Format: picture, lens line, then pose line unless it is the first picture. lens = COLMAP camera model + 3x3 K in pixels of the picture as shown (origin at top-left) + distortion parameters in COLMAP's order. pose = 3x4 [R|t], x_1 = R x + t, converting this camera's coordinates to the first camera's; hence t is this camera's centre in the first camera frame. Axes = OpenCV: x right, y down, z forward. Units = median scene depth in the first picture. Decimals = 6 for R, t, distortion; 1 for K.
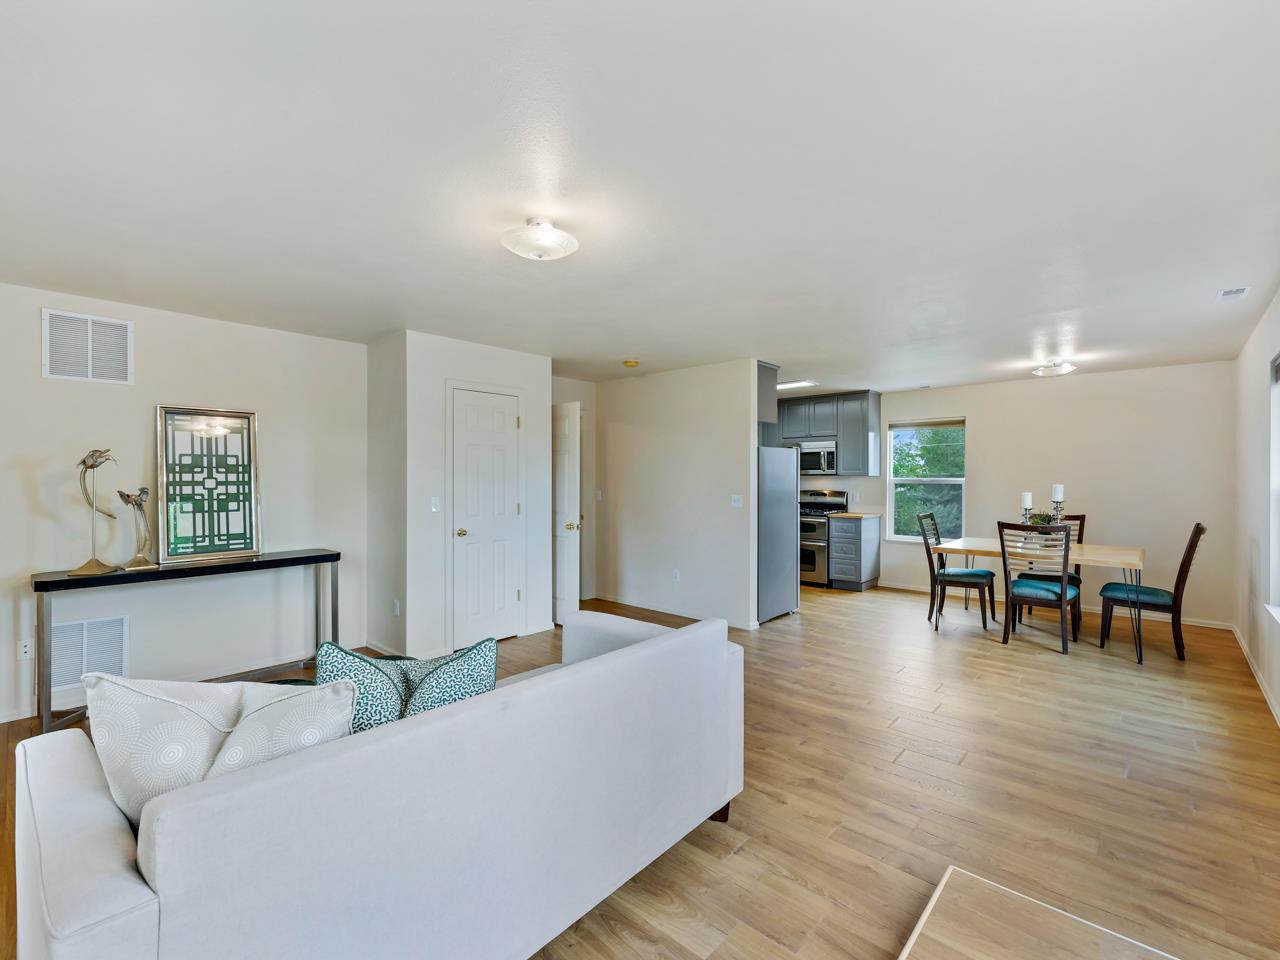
lens RADIAL K [[575.8, 0, 641.3], [0, 575.8, 482.4], [0, 0, 1]] dist [0.001336, 0.000093]
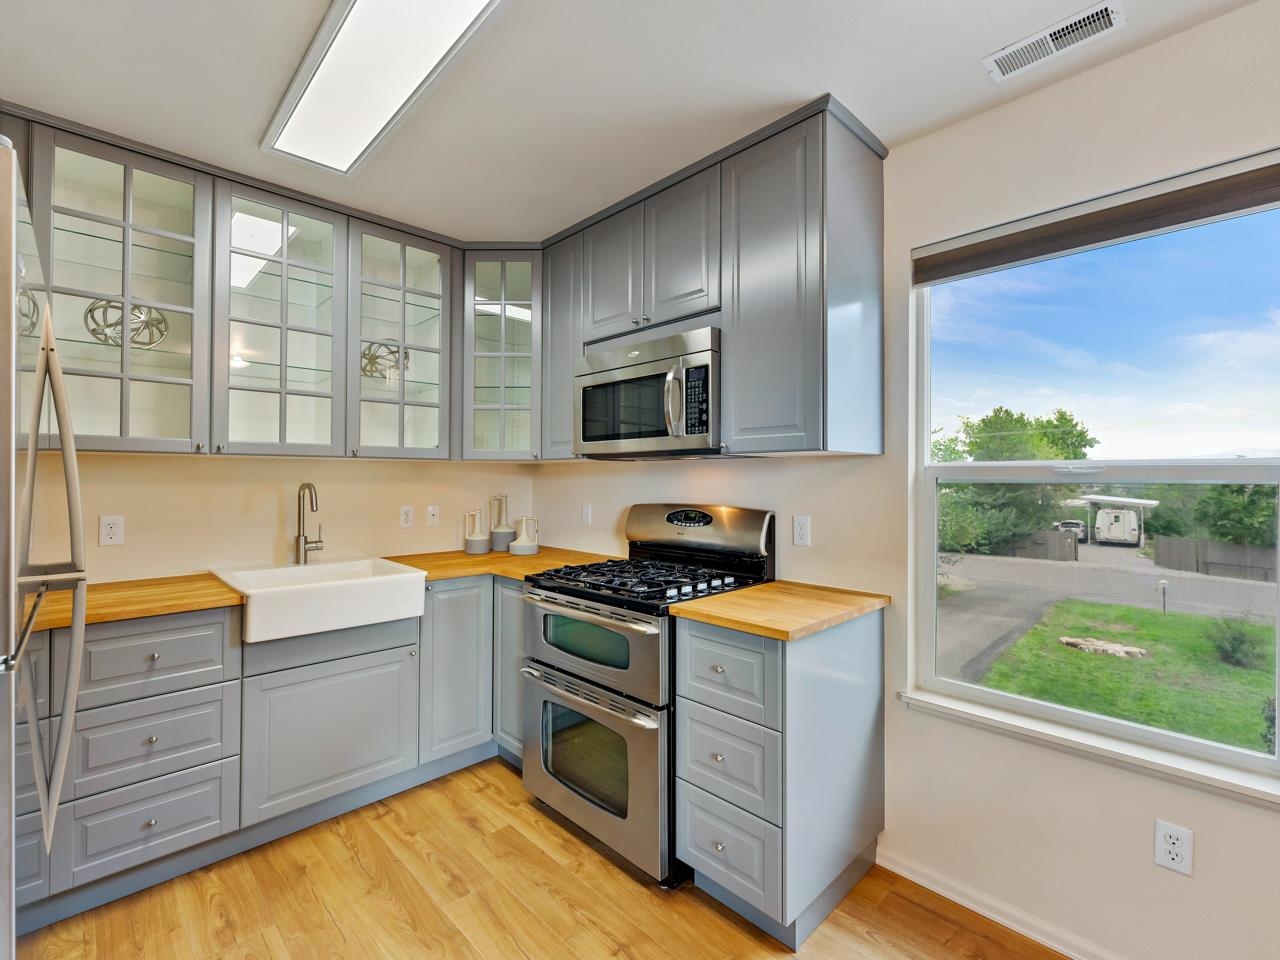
lens RADIAL K [[572.2, 0, 637.4], [0, 572.2, 469.6], [0, 0, 1]] dist [0.002193, 0.000460]
pose [[0.997598, -0.003194, -0.069200, 0.327696], [0.001492, 0.999696, -0.024628, 0.001949], [0.069258, 0.024465, 0.997299, 0.747344]]
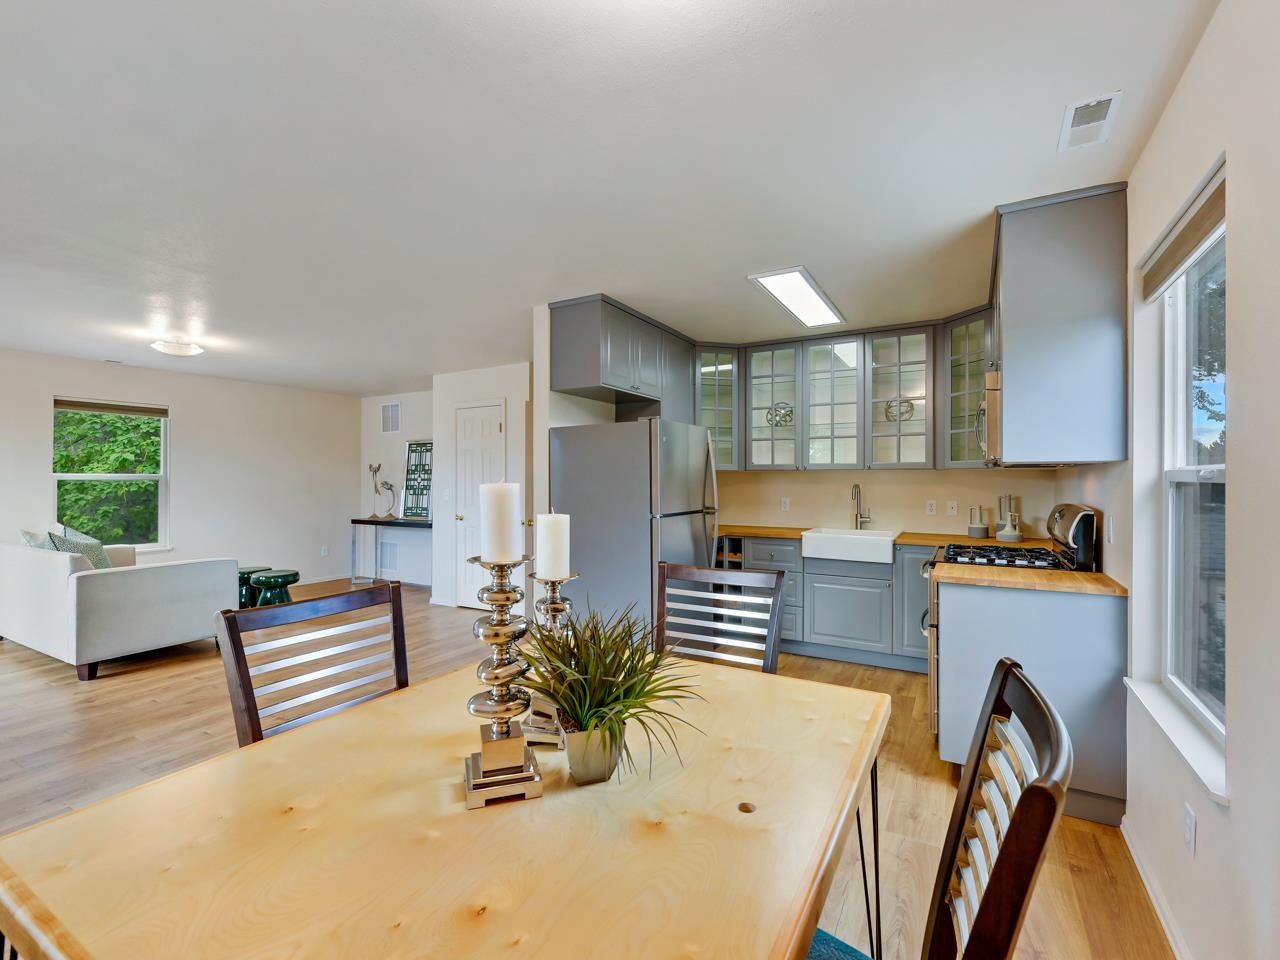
lens RADIAL K [[572.2, 0, 637.4], [0, 572.2, 469.6], [0, 0, 1]] dist [0.002193, 0.000460]
pose [[0.199076, -0.021885, -0.979740, 0.661106], [-0.011496, 0.999630, -0.024666, 0.003509], [0.979917, 0.016174, 0.198750, 0.719931]]
